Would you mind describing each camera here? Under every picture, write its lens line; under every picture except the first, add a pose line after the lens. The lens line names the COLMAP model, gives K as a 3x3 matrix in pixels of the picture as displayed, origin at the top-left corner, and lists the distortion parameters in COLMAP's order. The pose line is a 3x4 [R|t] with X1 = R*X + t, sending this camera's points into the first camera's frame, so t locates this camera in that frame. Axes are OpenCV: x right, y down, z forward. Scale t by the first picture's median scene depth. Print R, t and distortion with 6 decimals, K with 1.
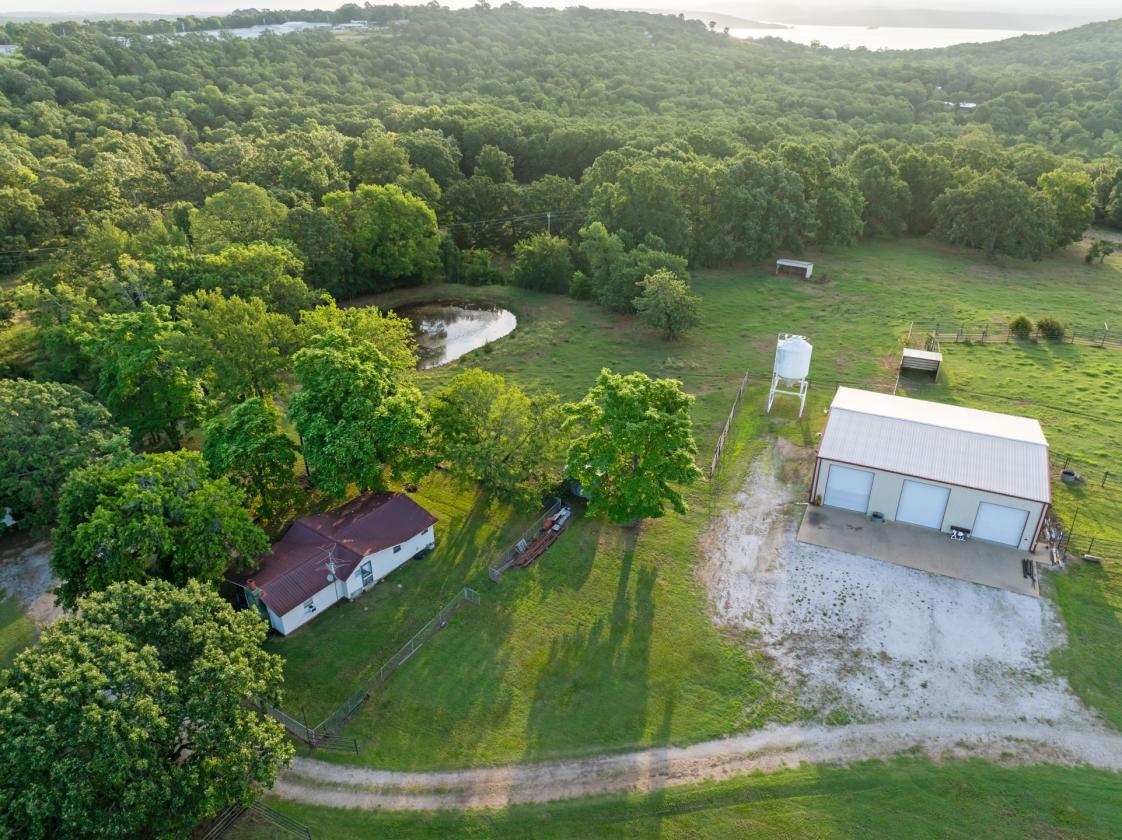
lens RADIAL K [[799.1, 0, 566.3], [0, 799.1, 416.5], [0, 0, 1]] dist [-0.067251, 0.042976]
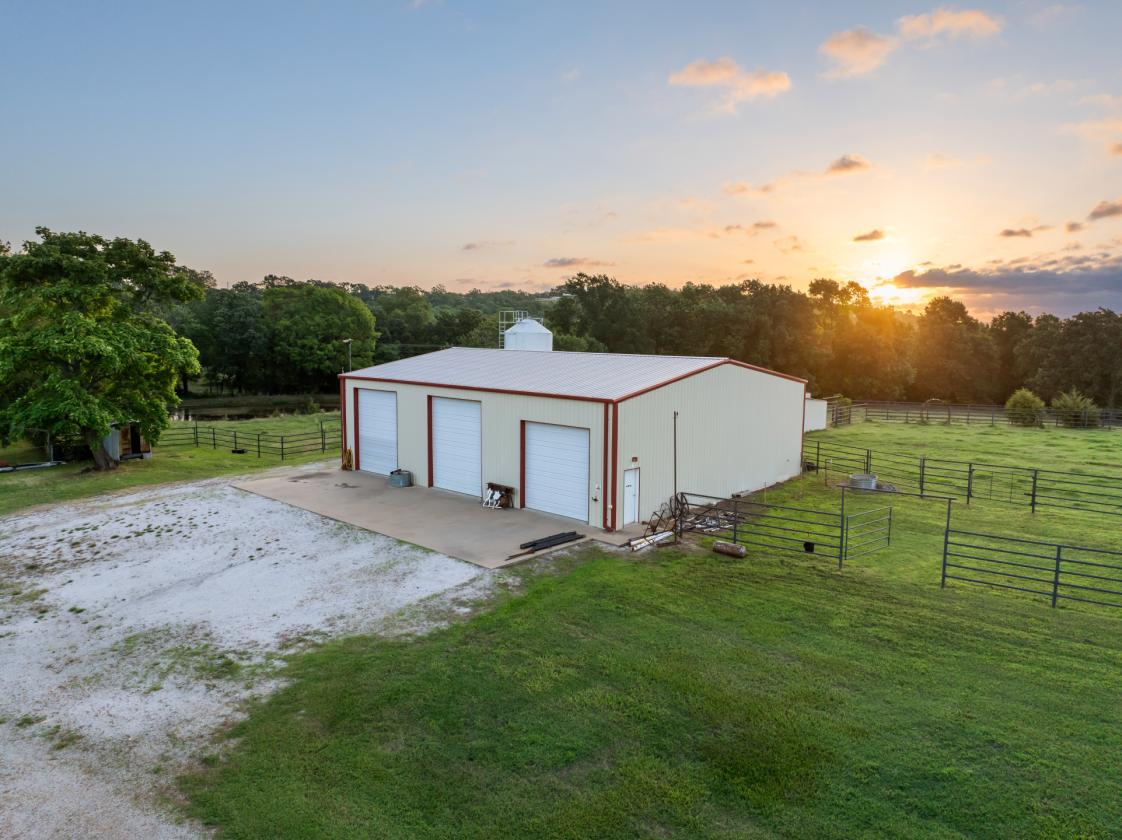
lens RADIAL K [[799.1, 0, 566.3], [0, 799.1, 416.5], [0, 0, 1]] dist [-0.067251, 0.042976]
pose [[0.949181, 0.051247, -0.310531, 0.805197], [-0.161013, 0.926831, -0.339202, 0.306935], [0.270426, 0.371964, 0.887982, 0.644919]]
